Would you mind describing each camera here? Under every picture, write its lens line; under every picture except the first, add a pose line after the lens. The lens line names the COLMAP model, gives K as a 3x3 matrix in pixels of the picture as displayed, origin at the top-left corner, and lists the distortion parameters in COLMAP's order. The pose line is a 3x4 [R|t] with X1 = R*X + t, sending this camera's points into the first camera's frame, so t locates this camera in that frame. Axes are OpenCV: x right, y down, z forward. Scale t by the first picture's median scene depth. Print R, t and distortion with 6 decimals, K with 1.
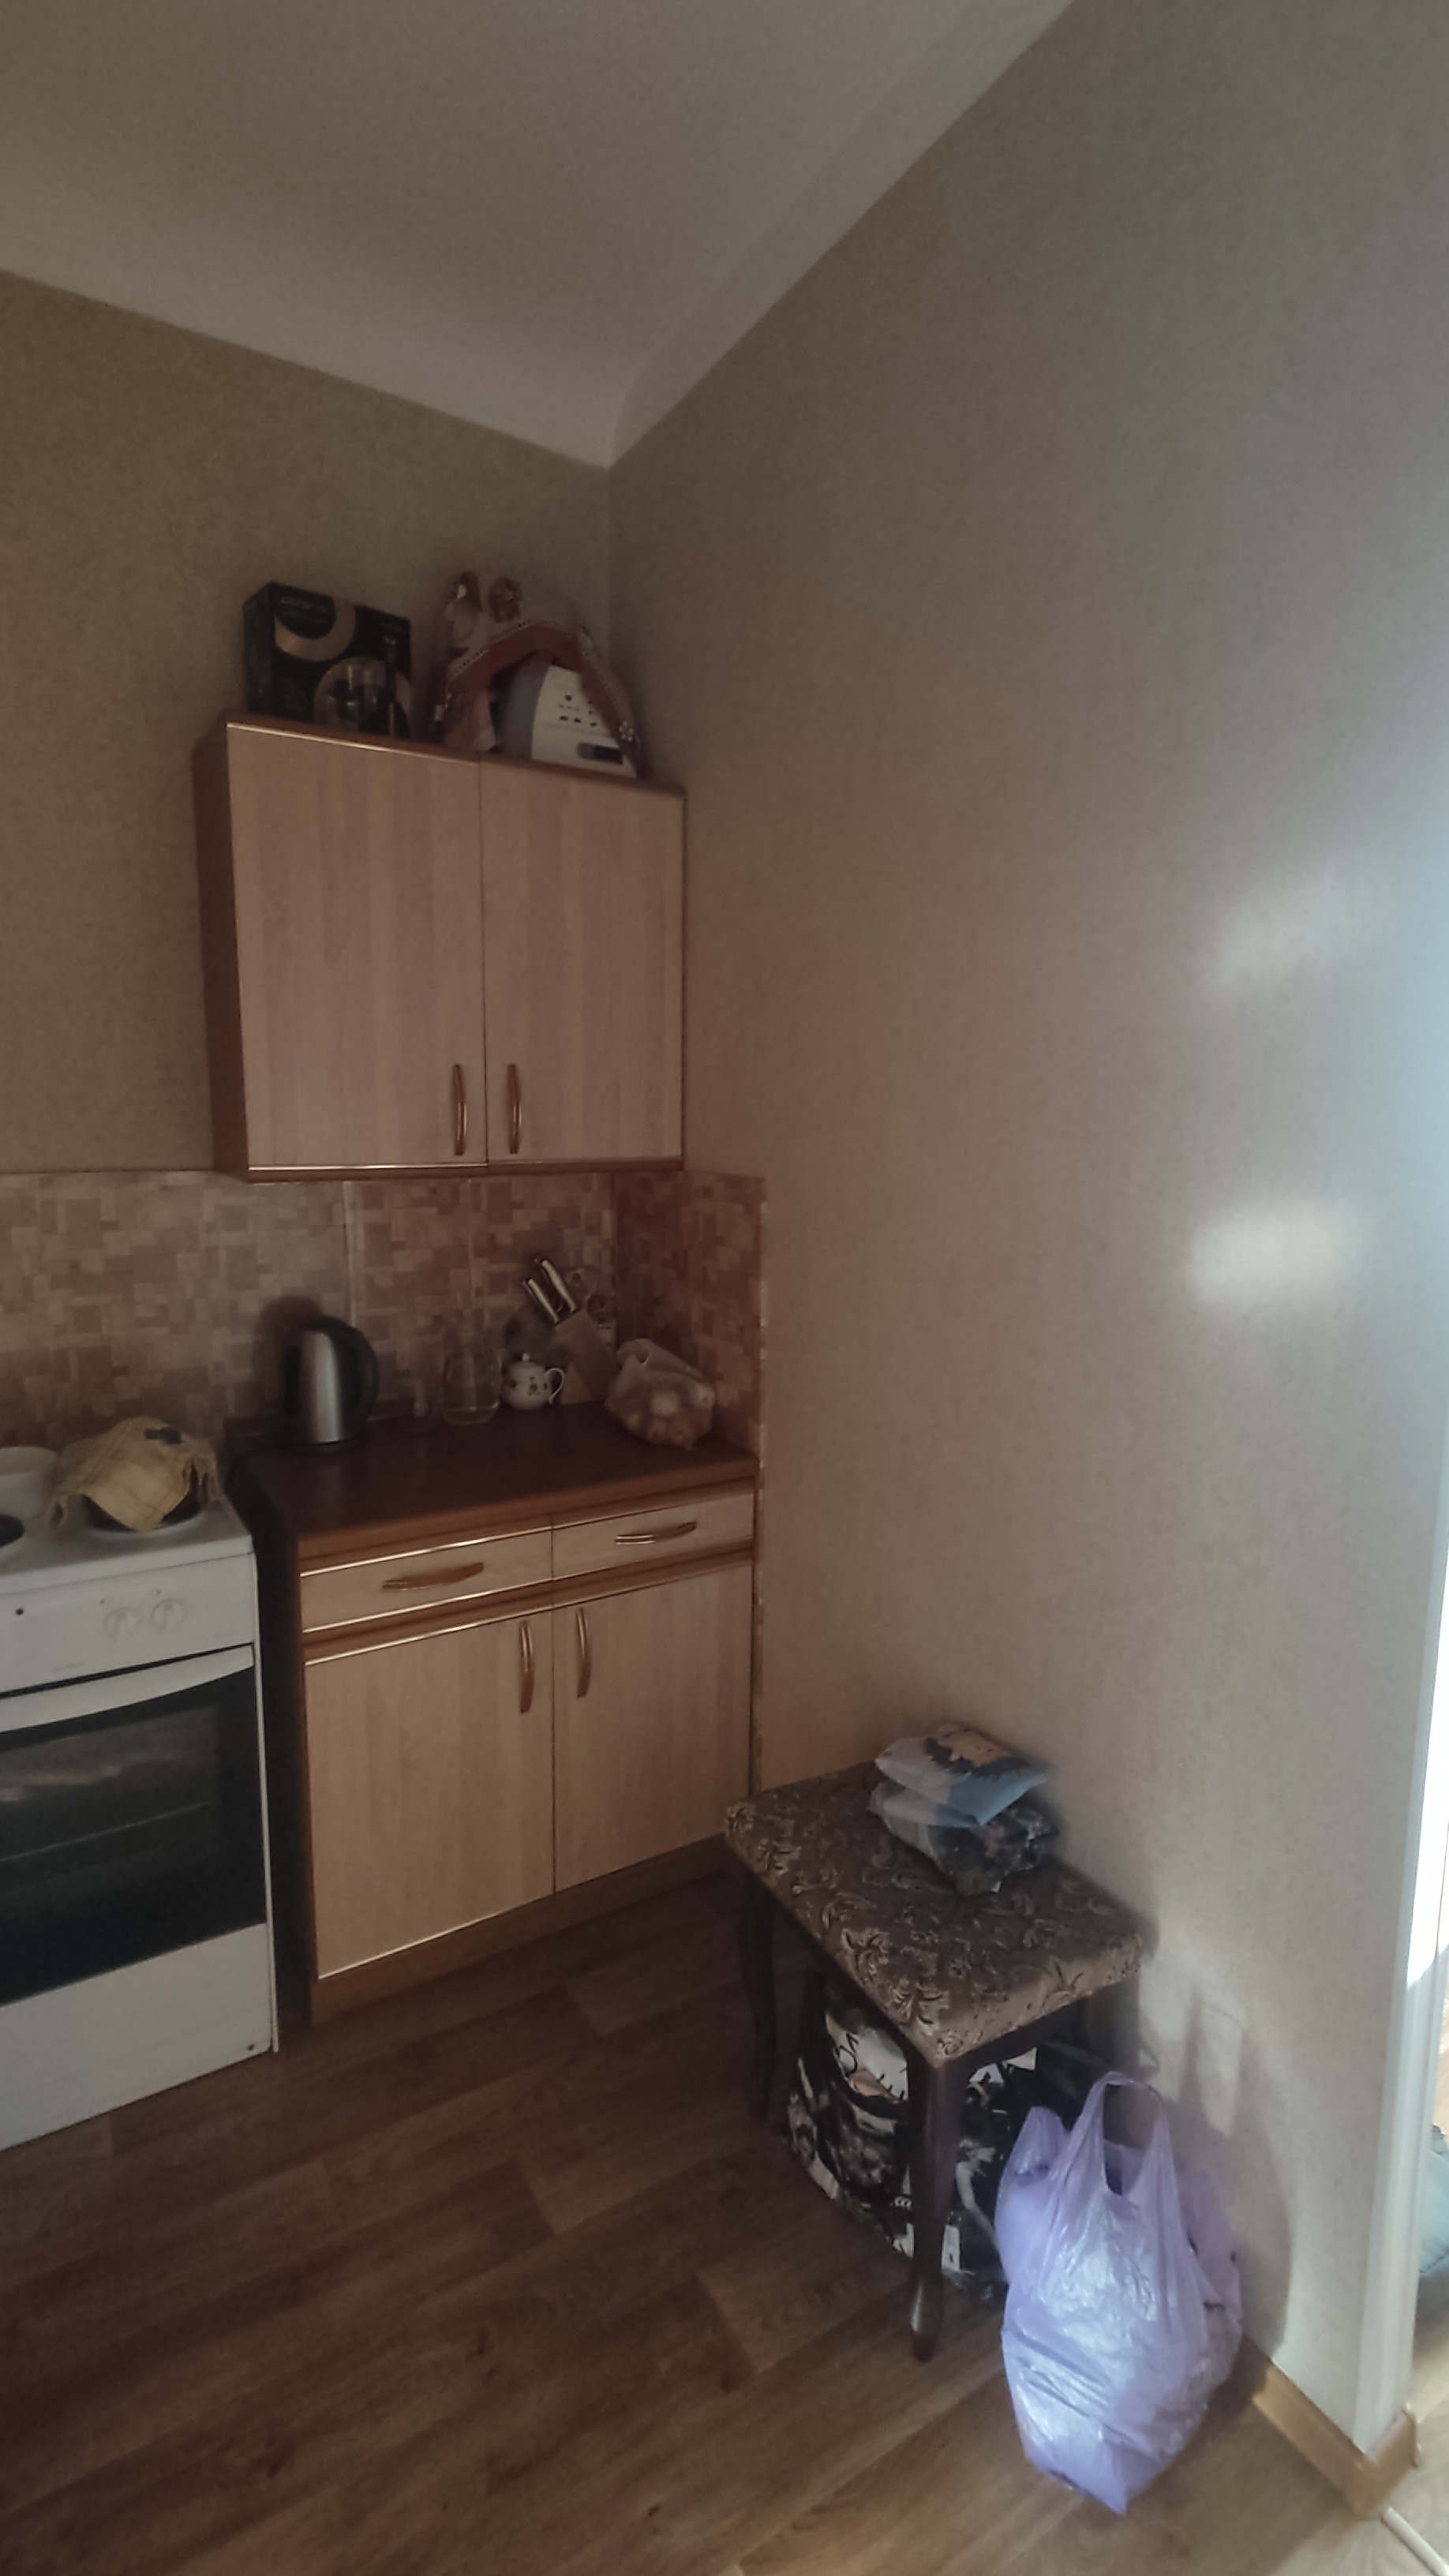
lens RADIAL K [[1181.3, 0, 739.1], [0, 1181.3, 1289.2], [0, 0, 1]] dist [-0.000732, 0.000277]
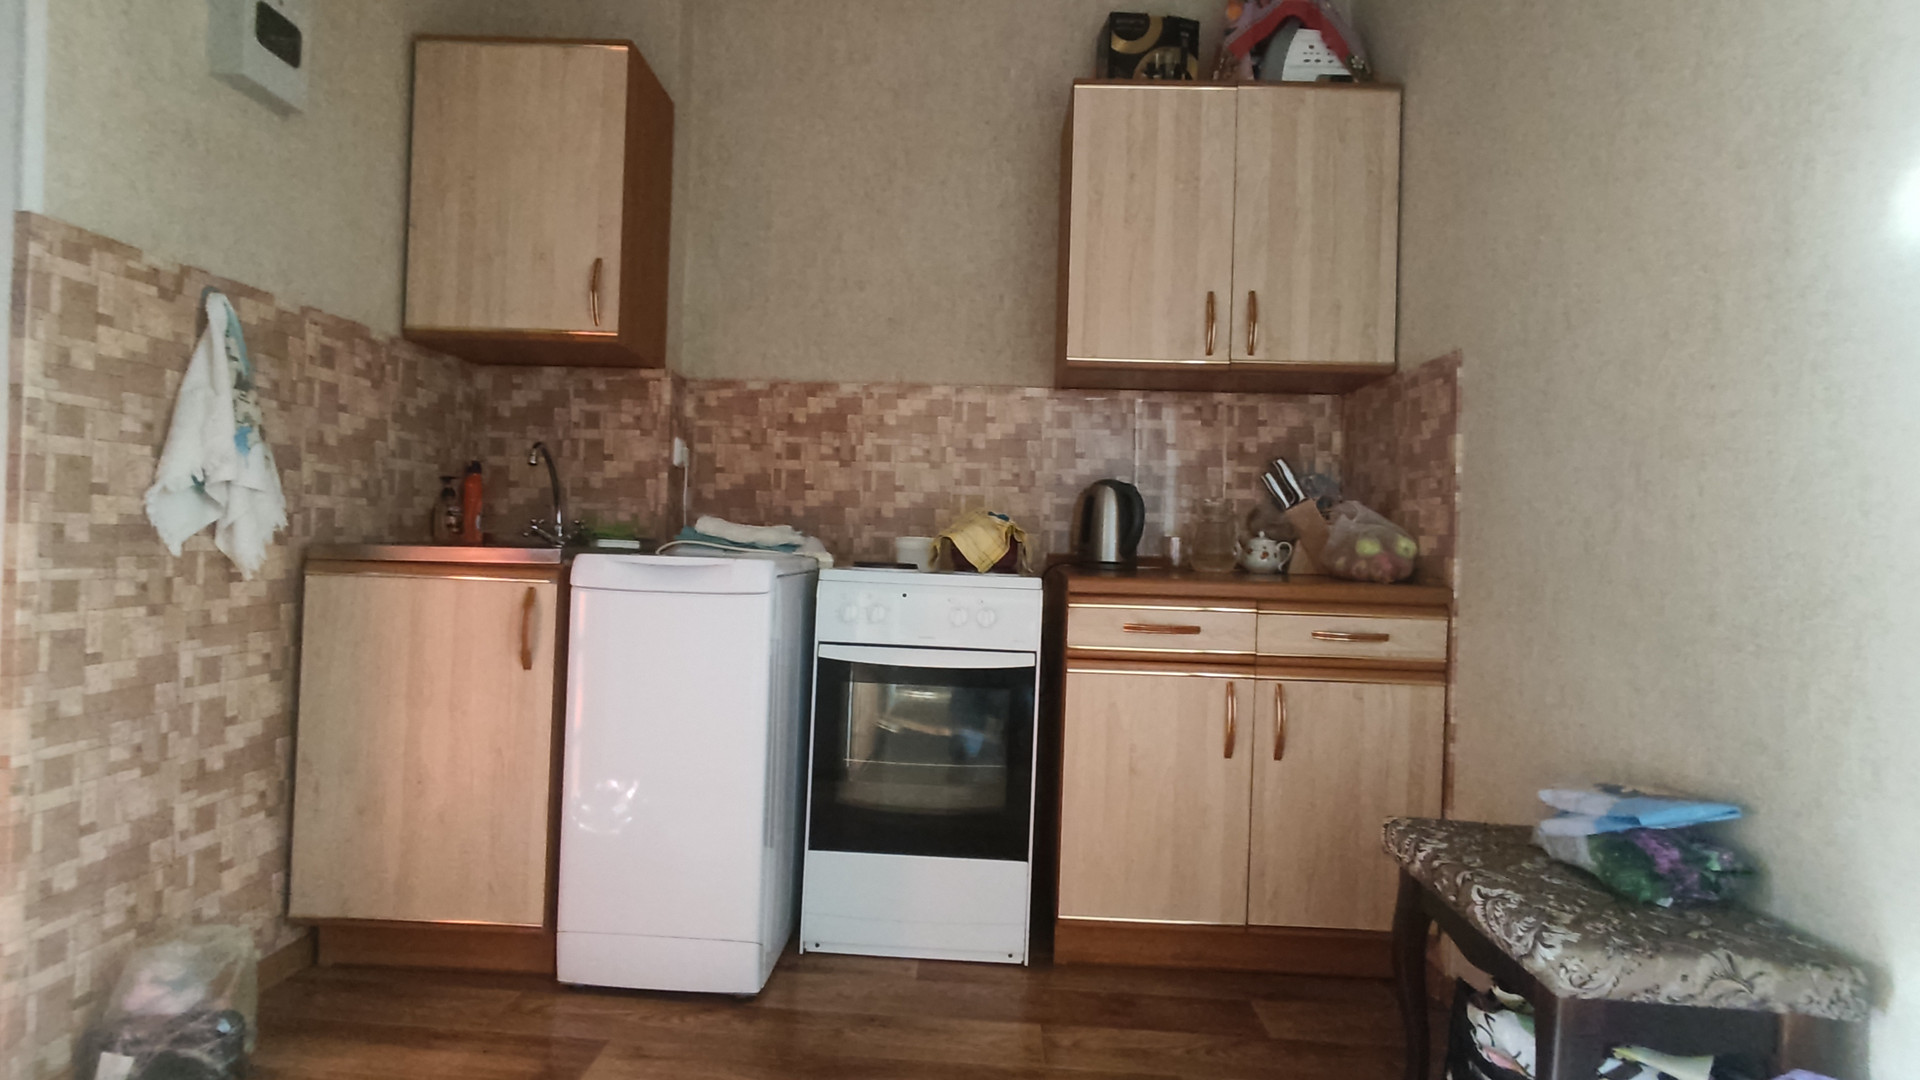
lens RADIAL K [[889.5, 0, 960.7], [0, 889.5, 526.2], [0, 0, 1]] dist [0.000994, 0.000724]
pose [[0.833281, 0.005512, -0.552822, 0.099028], [-0.104448, 0.983512, -0.147631, 0.267101], [0.542894, 0.180759, 0.820117, 0.015844]]
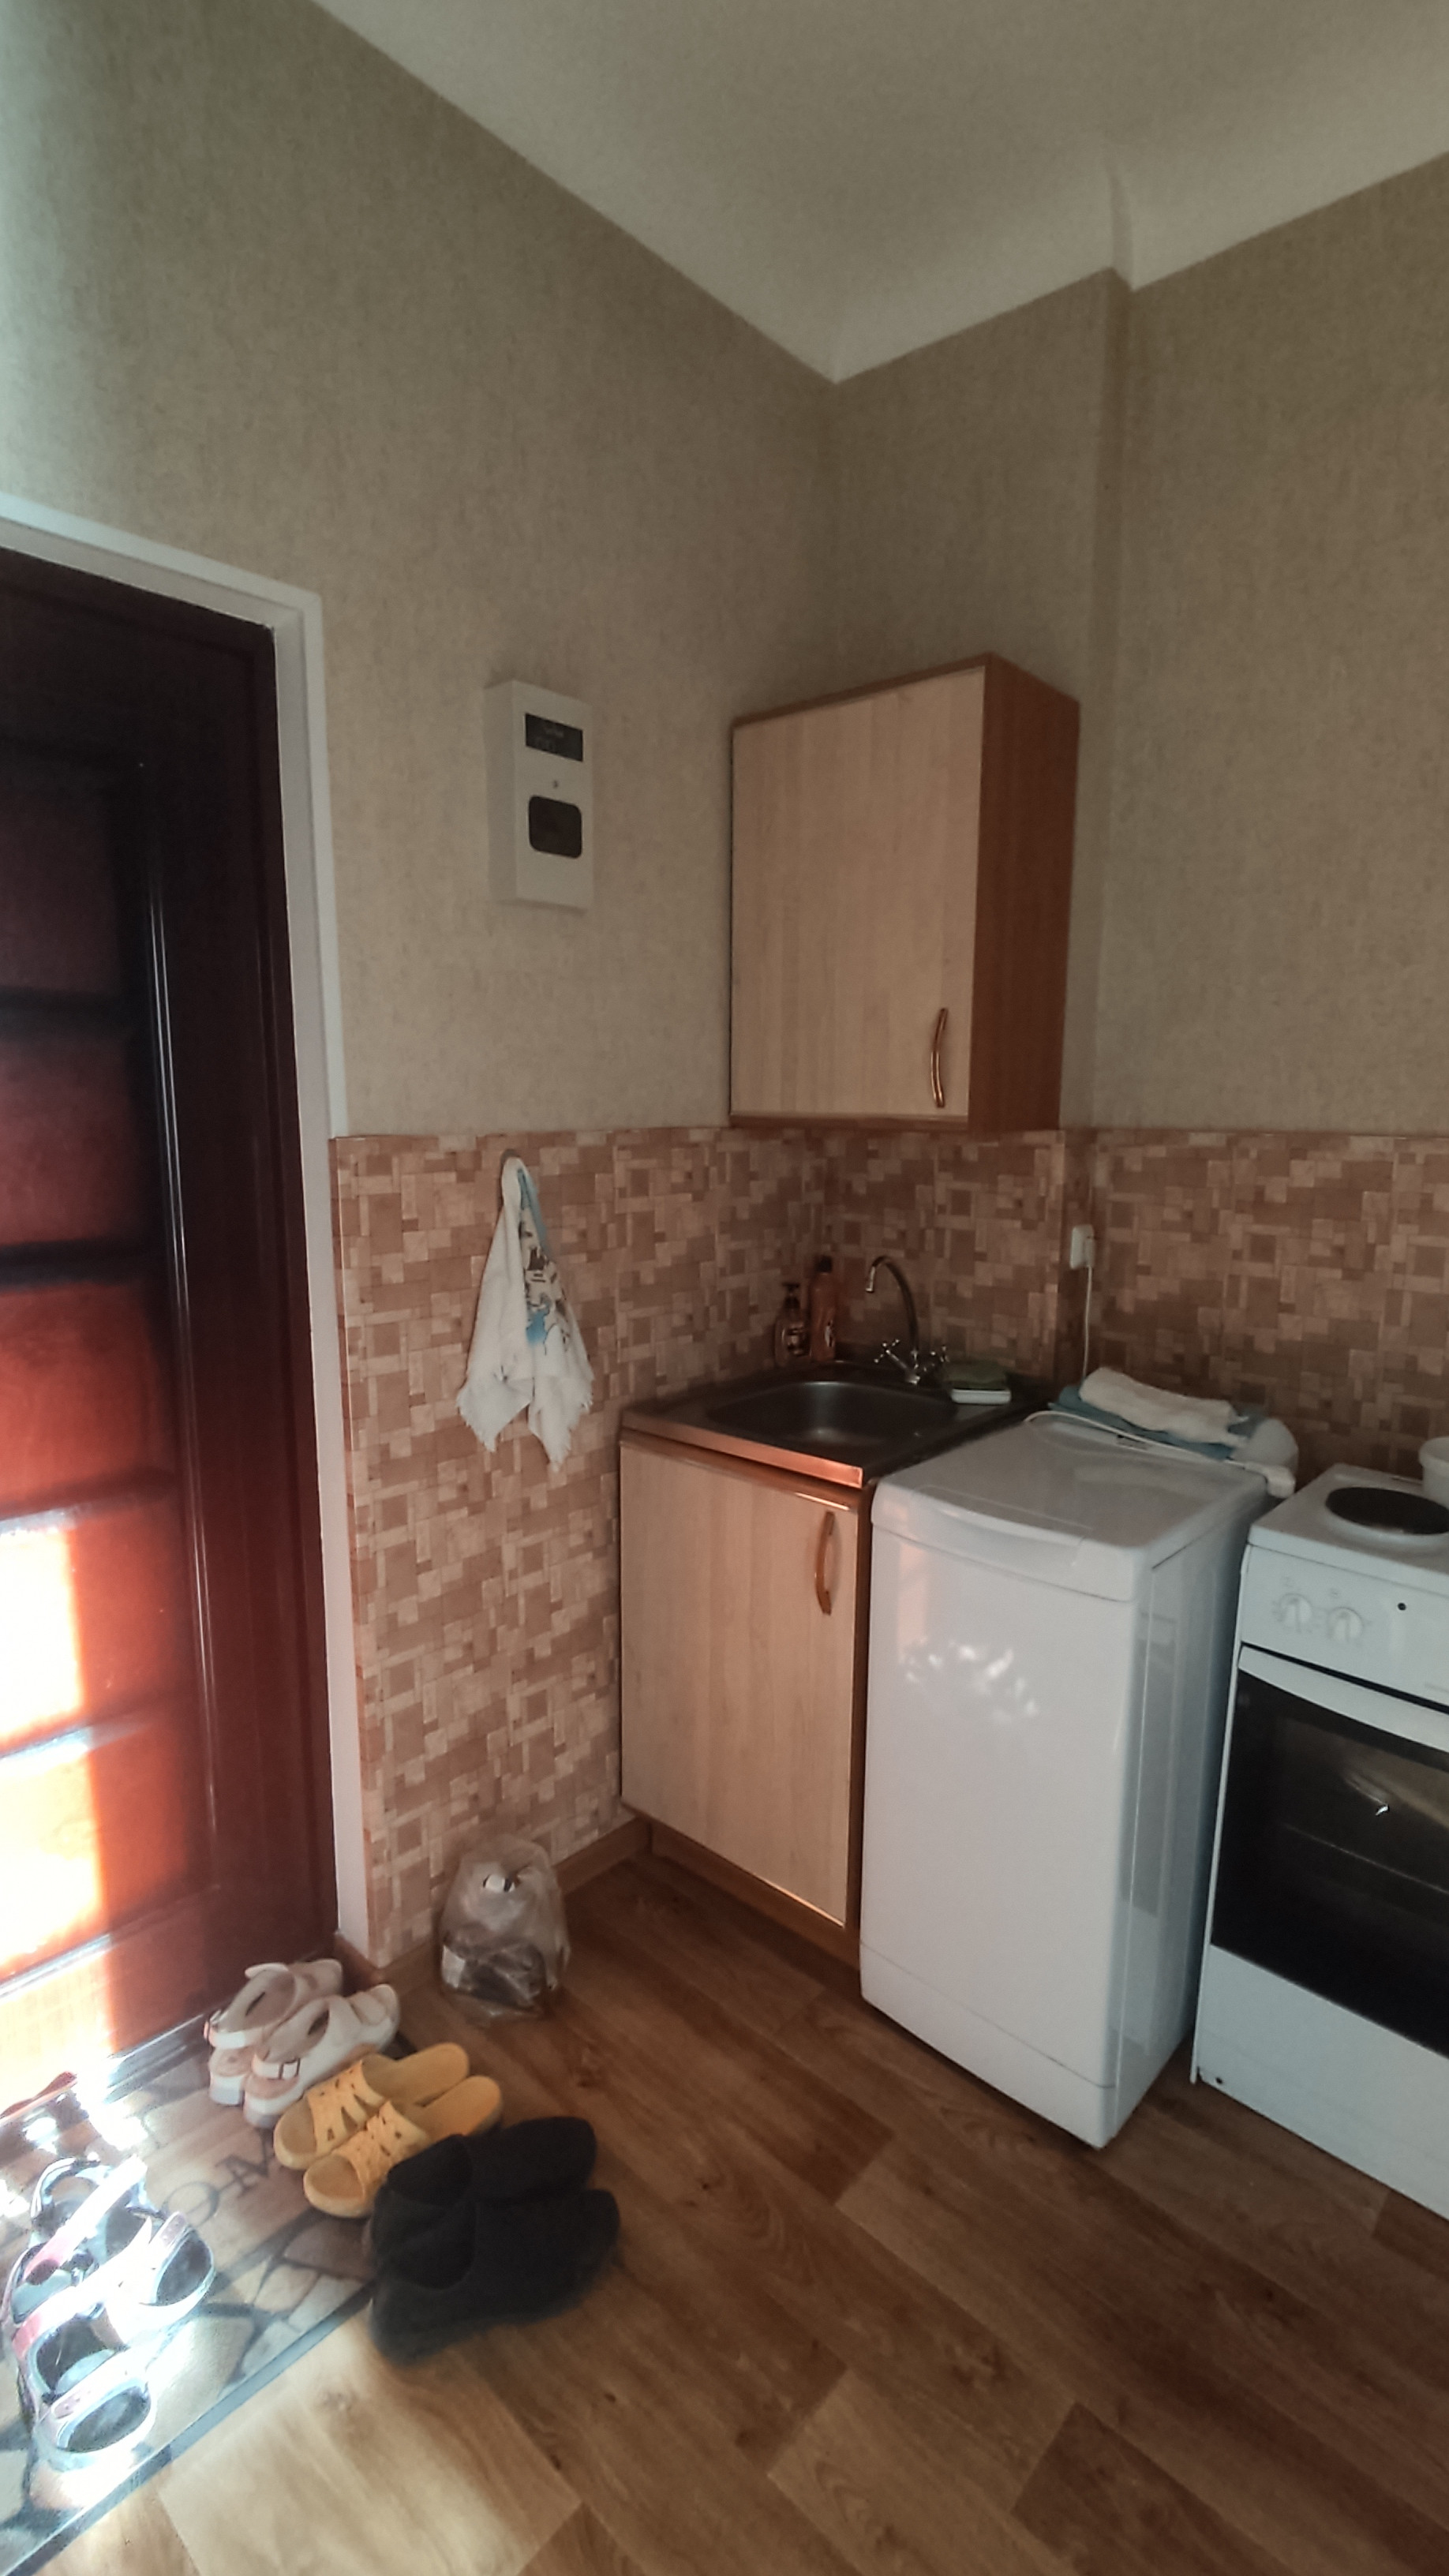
lens RADIAL K [[1193.6, 0, 738.5], [0, 1193.6, 1285.7], [0, 0, 1]] dist [-0.000918, 0.002049]
pose [[0.278942, 0.147135, -0.948969, 0.066228], [-0.150416, 0.982690, 0.108150, 0.005213], [0.948455, 0.112573, 0.296244, 0.159498]]
